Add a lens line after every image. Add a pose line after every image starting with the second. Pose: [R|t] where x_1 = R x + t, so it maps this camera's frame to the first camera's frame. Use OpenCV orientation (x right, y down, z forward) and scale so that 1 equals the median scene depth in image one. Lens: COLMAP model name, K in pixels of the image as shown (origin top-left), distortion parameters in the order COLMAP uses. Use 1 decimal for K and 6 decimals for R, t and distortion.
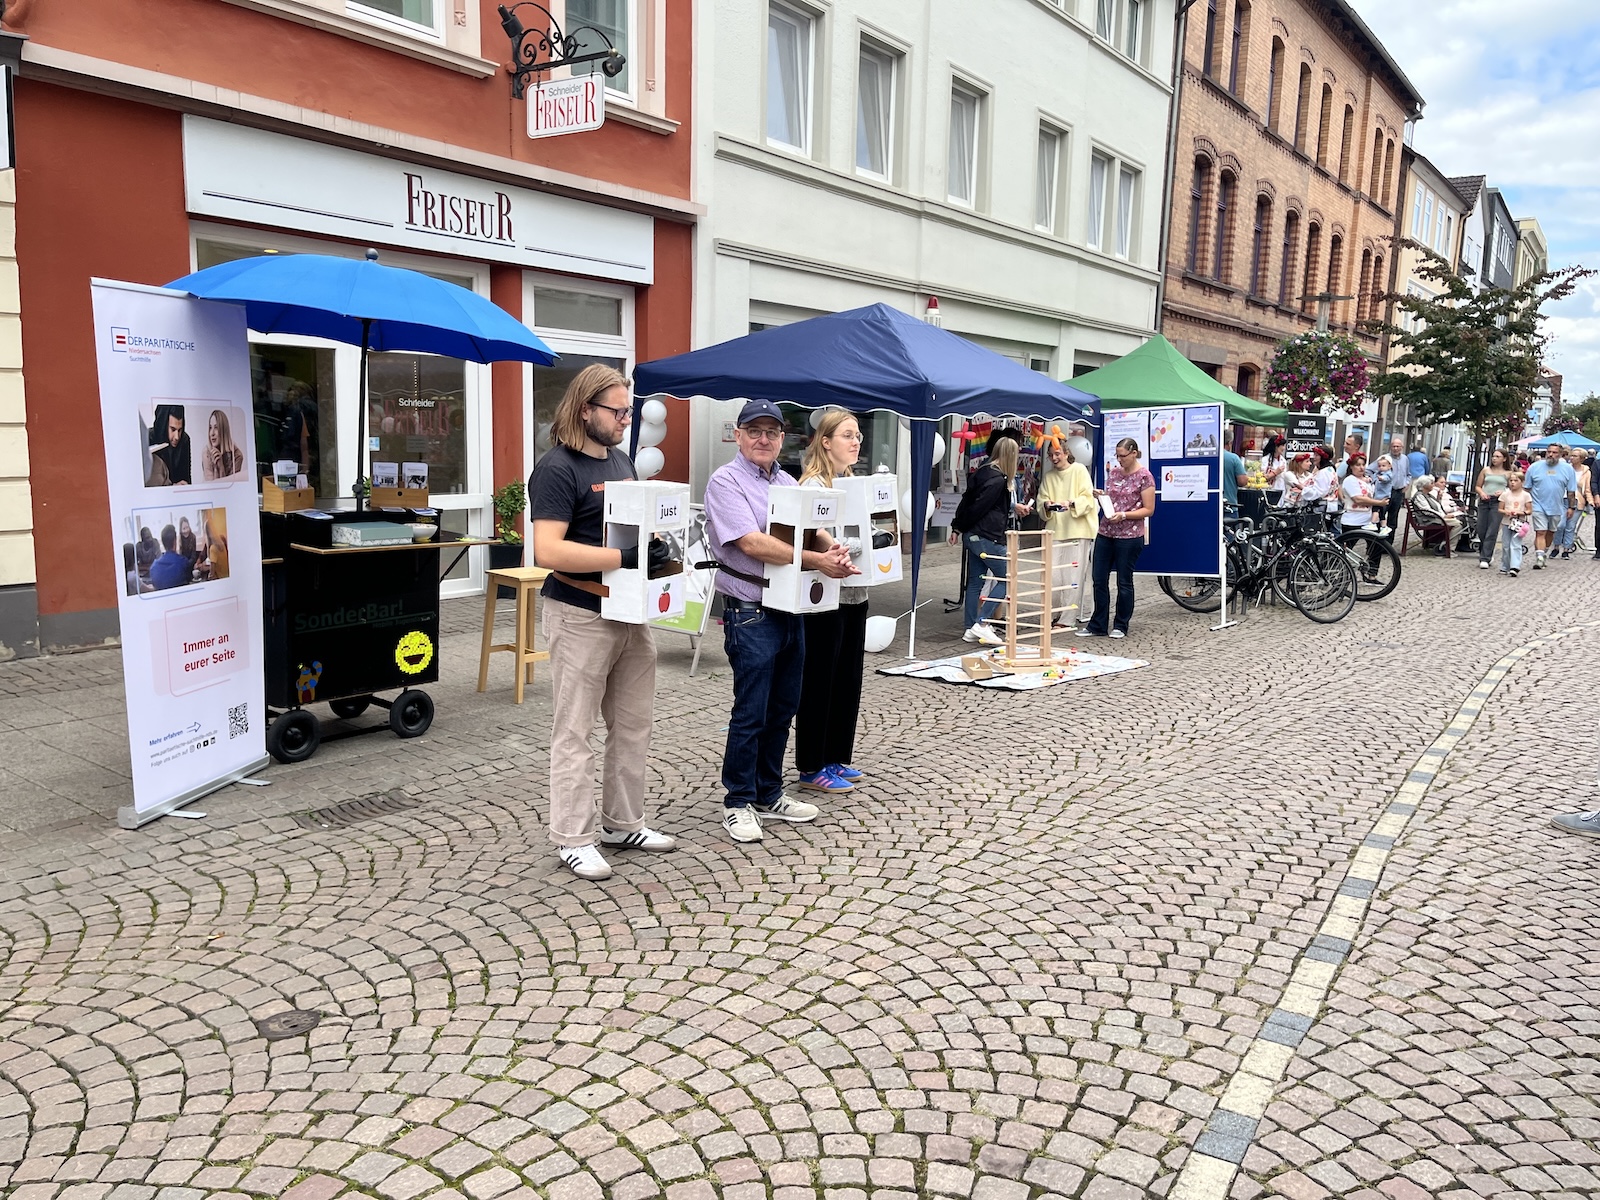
lens RADIAL K [[1206.4, 0, 800.0], [0, 1206.4, 600.0], [0, 0, 1]] dist [0.066473, -0.067663]
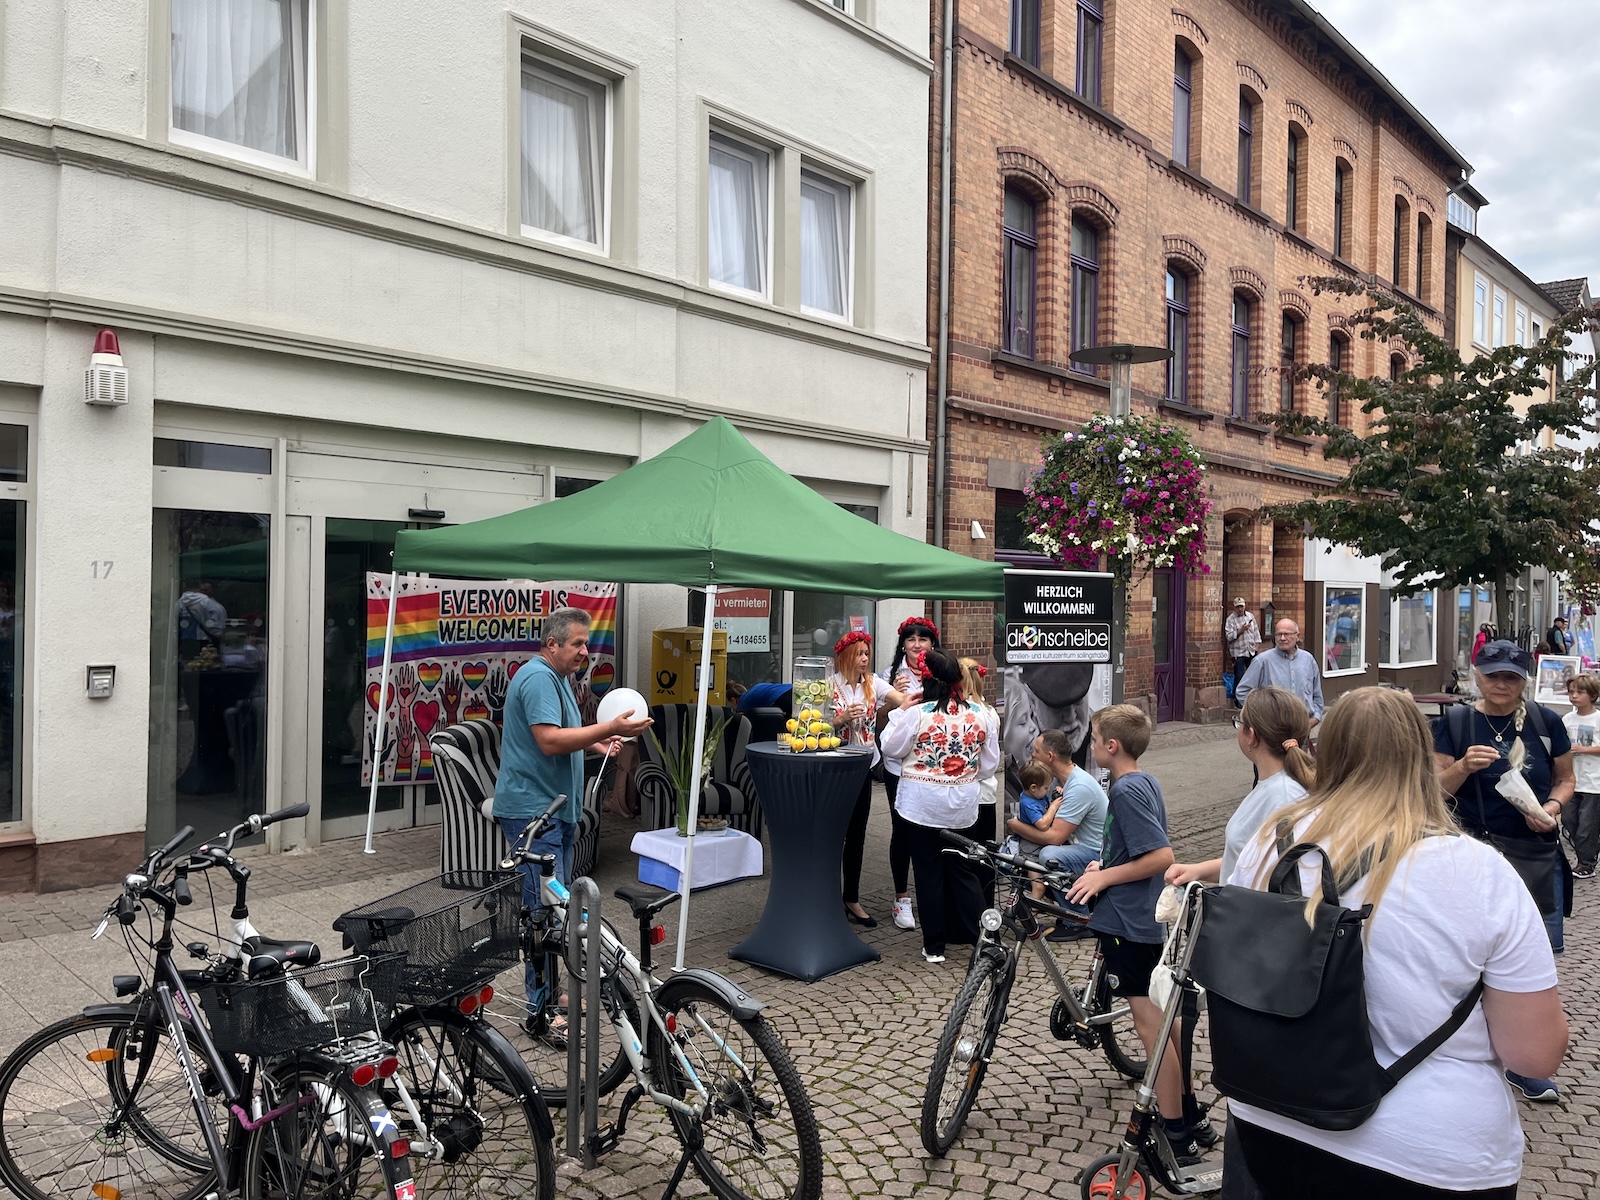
lens RADIAL K [[1156.5, 0, 800.0], [0, 1156.5, 600.0], [0, 0, 1]] dist [0.041949, -0.033976]
pose [[0.991185, -0.007903, -0.132251, 0.319656], [-0.009959, 0.990951, -0.133856, -0.066276], [0.132112, 0.133994, 0.982136, 0.450092]]
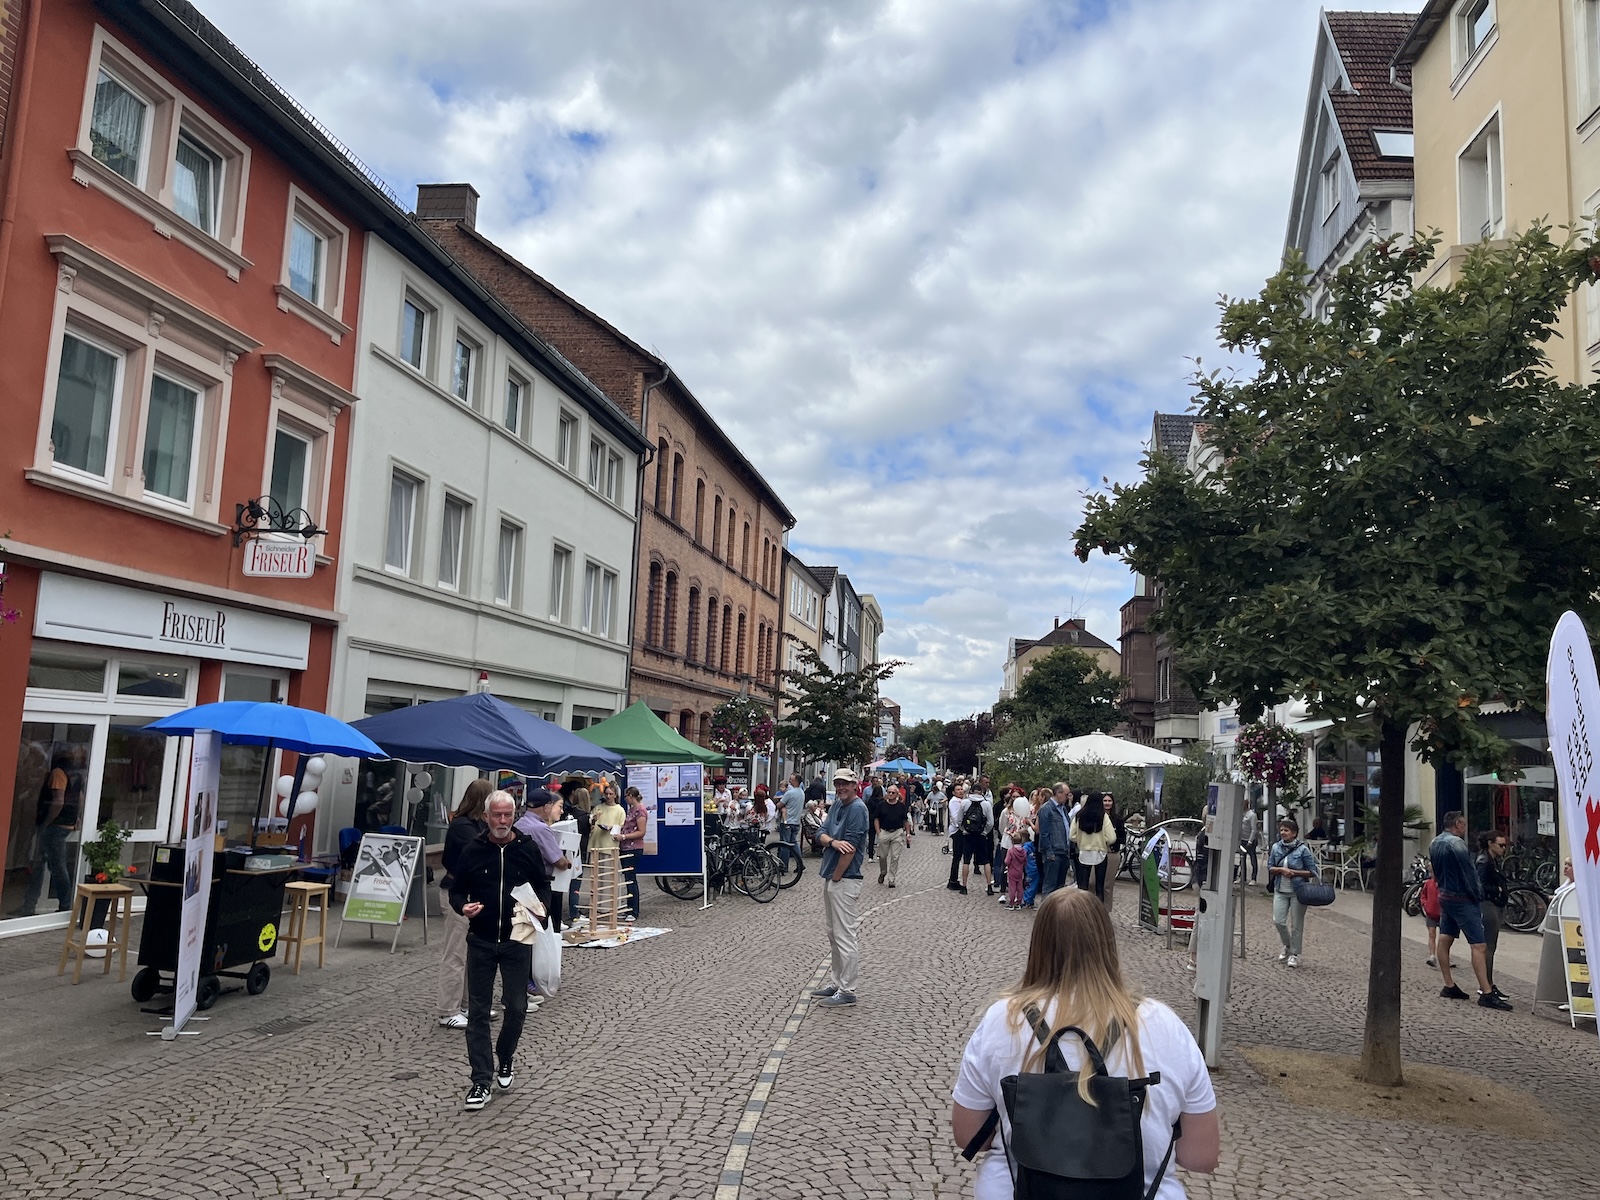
lens RADIAL K [[1206.4, 0, 800.0], [0, 1206.4, 600.0], [0, 0, 1]] dist [0.066473, -0.067663]
pose [[0.893219, 0.069294, 0.444249, -0.134667], [0.044182, 0.969744, -0.240093, 0.009149], [-0.447445, 0.234084, 0.863132, -0.250869]]
